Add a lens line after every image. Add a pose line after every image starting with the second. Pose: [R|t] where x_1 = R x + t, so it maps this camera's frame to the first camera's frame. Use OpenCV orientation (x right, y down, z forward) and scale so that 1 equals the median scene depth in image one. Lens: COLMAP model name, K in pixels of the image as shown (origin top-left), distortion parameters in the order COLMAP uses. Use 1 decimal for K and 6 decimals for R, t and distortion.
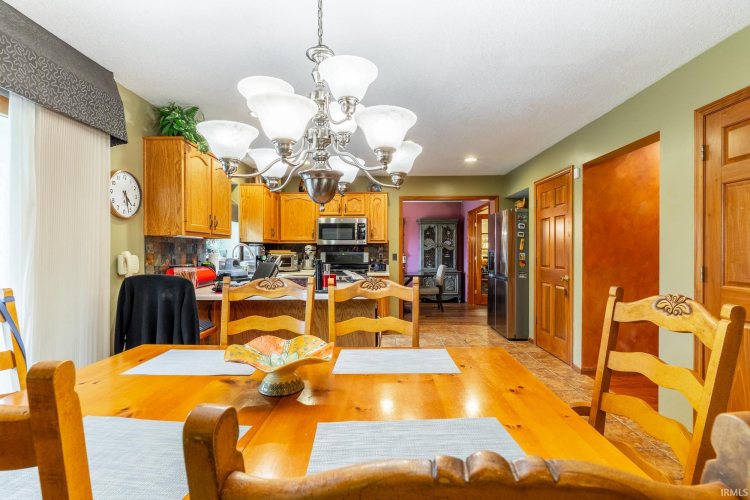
lens RADIAL K [[365.3, 0, 376.0], [0, 365.3, 250.8], [0, 0, 1]] dist [0.001451, 0.000891]
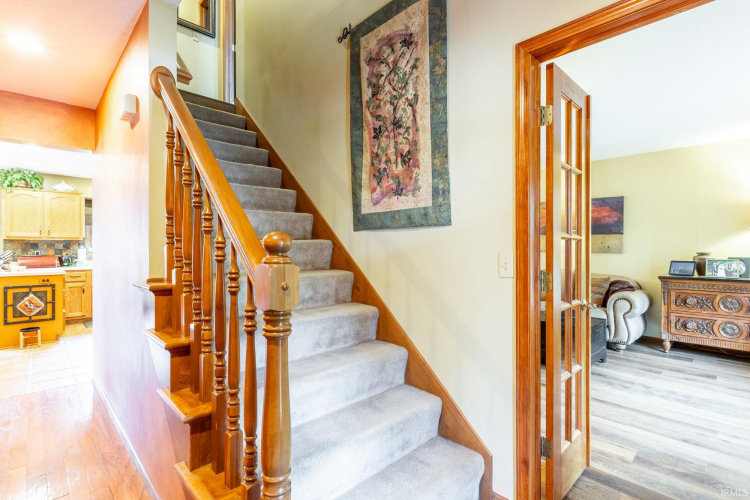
lens RADIAL K [[365.3, 0, 372.6], [0, 365.3, 249.0], [0, 0, 1]] dist [0.001451, 0.000891]
pose [[0.709530, 0.002106, -0.704672, 1.130602], [0.001492, 0.999989, 0.004491, 0.001459], [0.704674, -0.004238, 0.709519, 0.530352]]
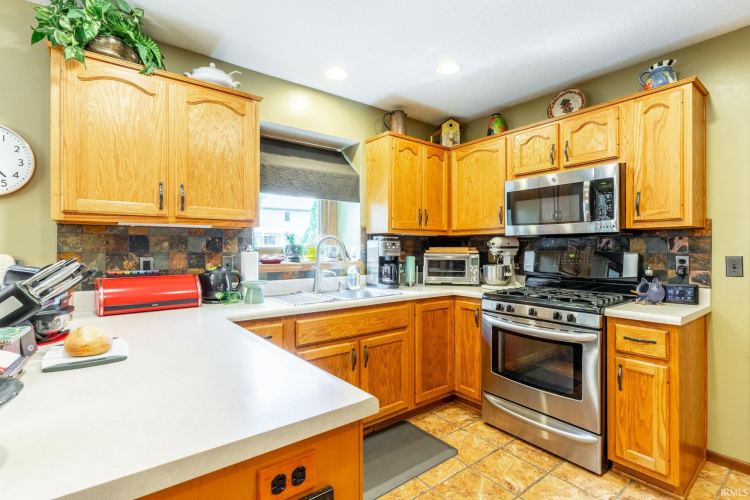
lens RADIAL K [[365.3, 0, 372.8], [0, 365.3, 247.1], [0, 0, 1]] dist [0.001451, 0.000891]
pose [[0.630455, -0.001078, -0.776225, 0.109963], [-0.001026, 0.999997, -0.002222, -0.000388], [0.776225, 0.002197, 0.630452, 0.542835]]
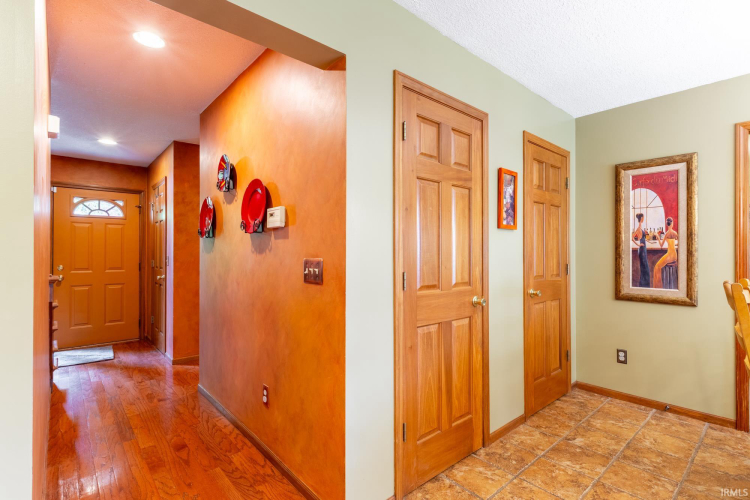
lens RADIAL K [[365.3, 0, 372.1], [0, 365.3, 251.4], [0, 0, 1]] dist [0.001451, 0.000891]
pose [[-0.678546, 0.003849, 0.734548, 0.185352], [0.000639, 0.999989, -0.004650, 0.000414], [-0.734558, -0.002685, -0.678541, 0.852074]]
